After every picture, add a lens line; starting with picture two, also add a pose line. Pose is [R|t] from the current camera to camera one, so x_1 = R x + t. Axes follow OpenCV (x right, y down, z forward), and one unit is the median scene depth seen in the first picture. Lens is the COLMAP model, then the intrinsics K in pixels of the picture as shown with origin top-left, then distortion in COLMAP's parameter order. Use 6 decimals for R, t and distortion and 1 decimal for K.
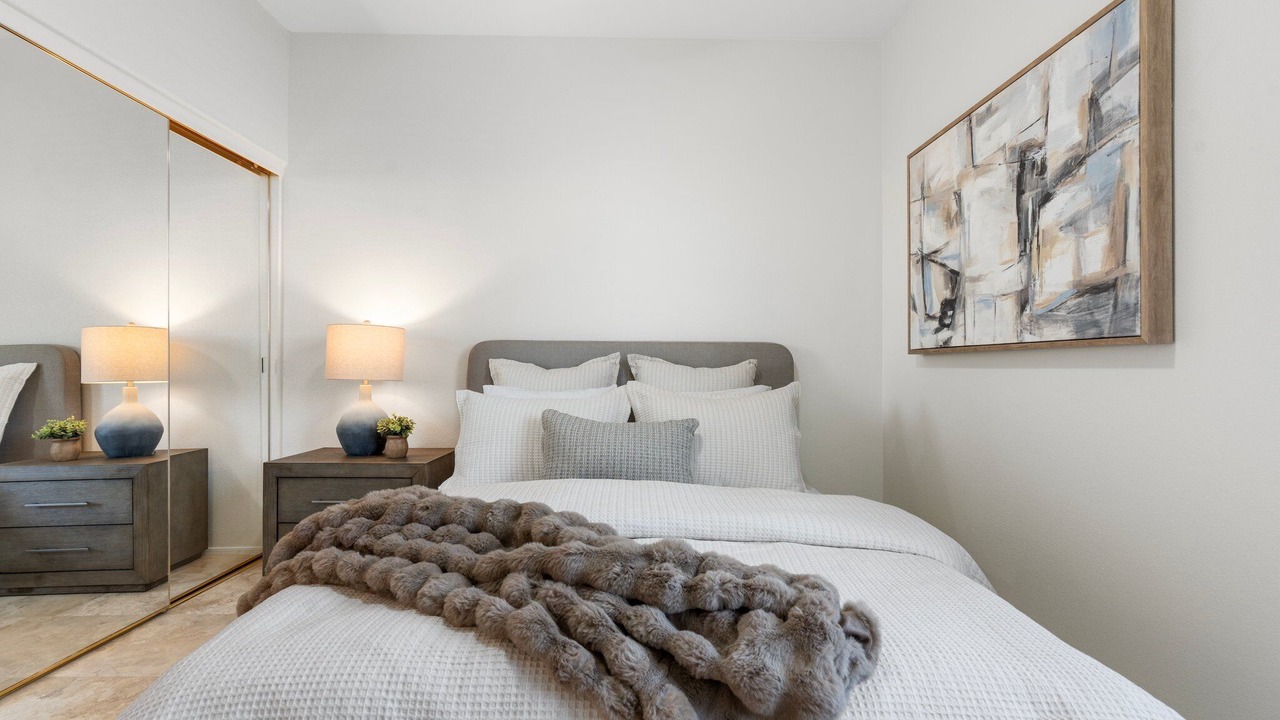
lens RADIAL K [[567.9, 0, 642.6], [0, 567.9, 364.2], [0, 0, 1]] dist [-0.012340, 0.005262]
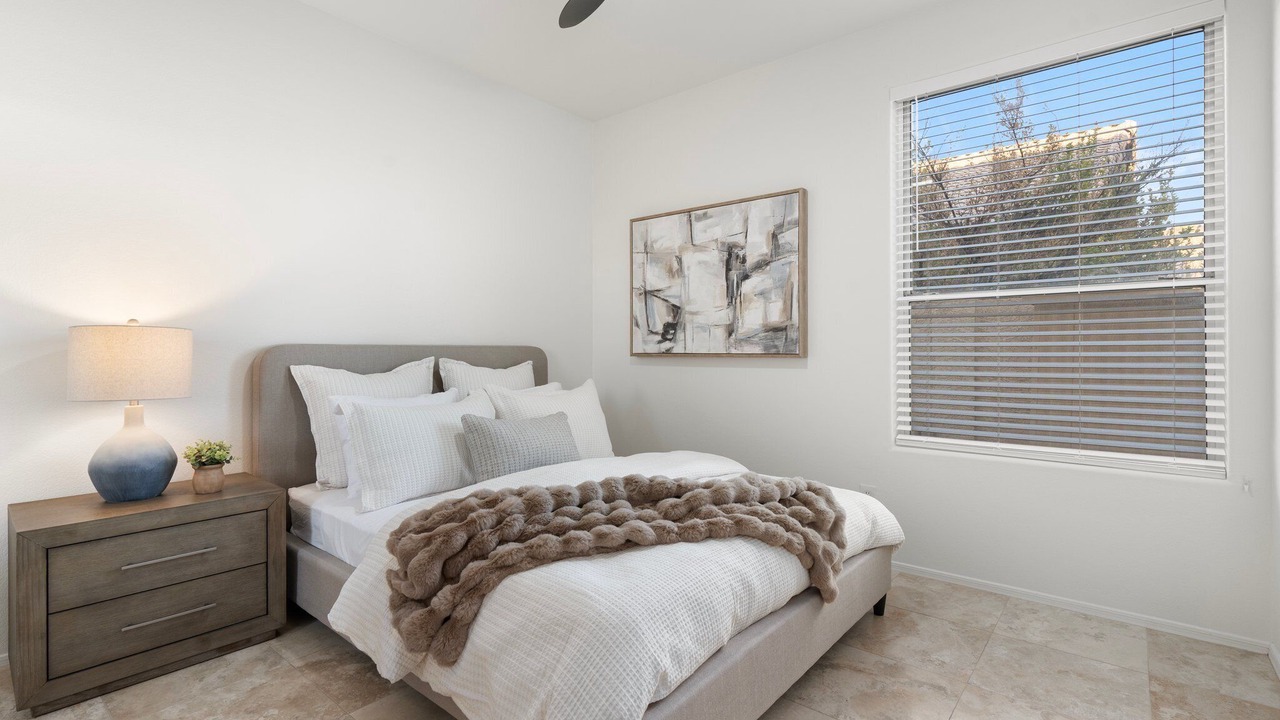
lens RADIAL K [[567.9, 0, 642.6], [0, 567.9, 364.2], [0, 0, 1]] dist [-0.012340, 0.005262]
pose [[0.661432, -0.023445, 0.749639, -0.788707], [0.000015, 0.999512, 0.031247, -0.054472], [-0.750005, -0.020656, 0.661109, 0.007162]]
